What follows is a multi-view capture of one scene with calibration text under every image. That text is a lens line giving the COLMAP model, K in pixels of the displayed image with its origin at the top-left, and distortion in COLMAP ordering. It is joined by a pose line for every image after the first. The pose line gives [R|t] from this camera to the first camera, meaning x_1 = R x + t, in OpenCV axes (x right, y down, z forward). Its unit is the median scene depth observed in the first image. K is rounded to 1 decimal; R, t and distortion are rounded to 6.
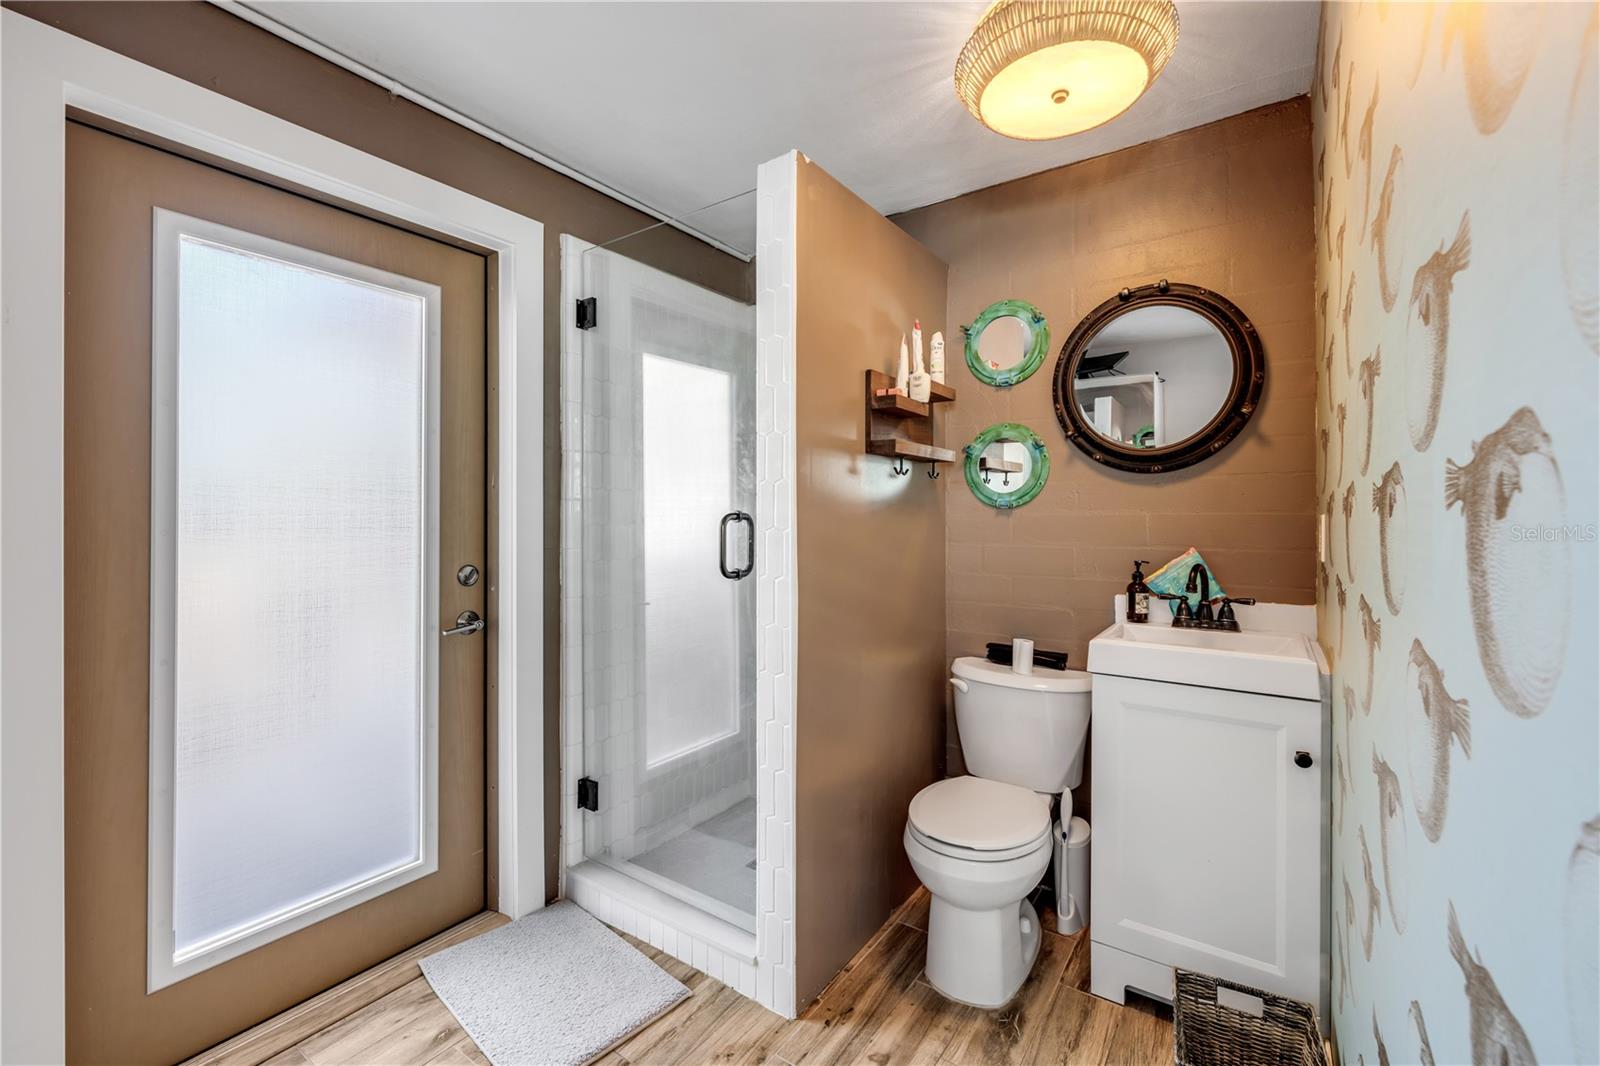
lens RADIAL K [[675.2, 0, 797.3], [0, 675.2, 519.5], [0, 0, 1]] dist [-0.001530, 0.000275]
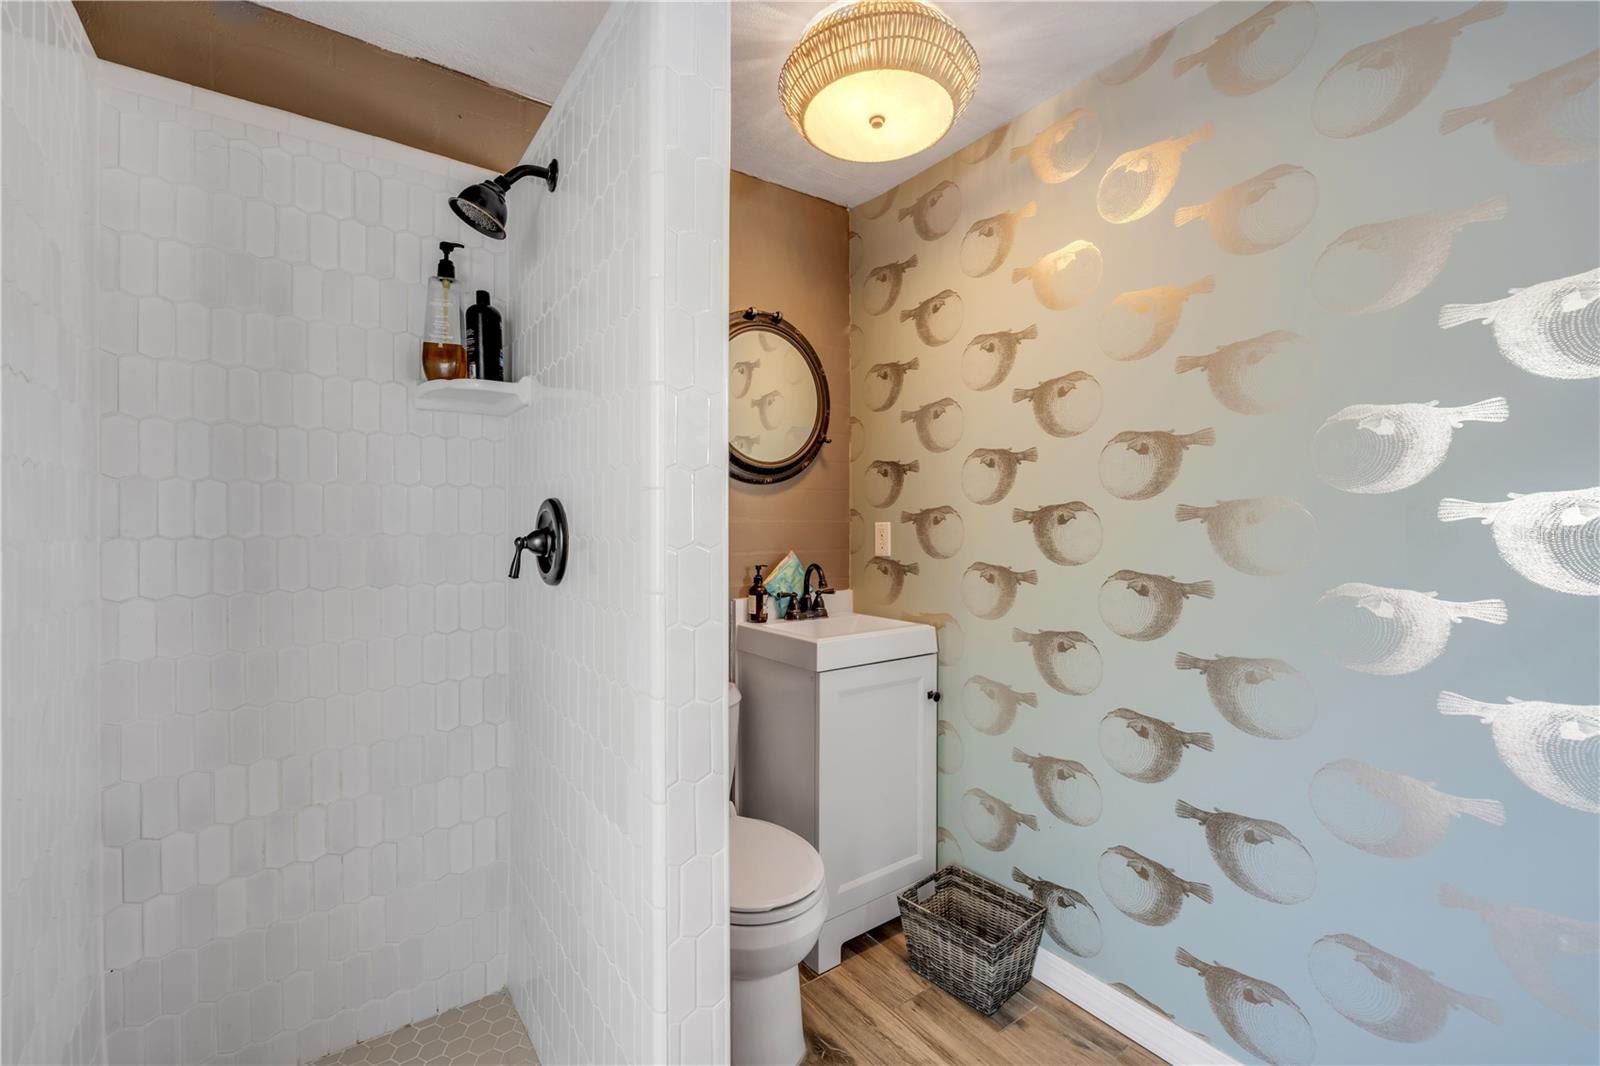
lens RADIAL K [[675.2, 0, 796.0], [0, 675.2, 530.1], [0, 0, 1]] dist [-0.001530, 0.000275]
pose [[0.318701, -0.011732, 0.947783, -0.531482], [0.003782, 0.999931, 0.011105, -0.007006], [-0.947848, 0.000045, 0.318723, 0.649318]]
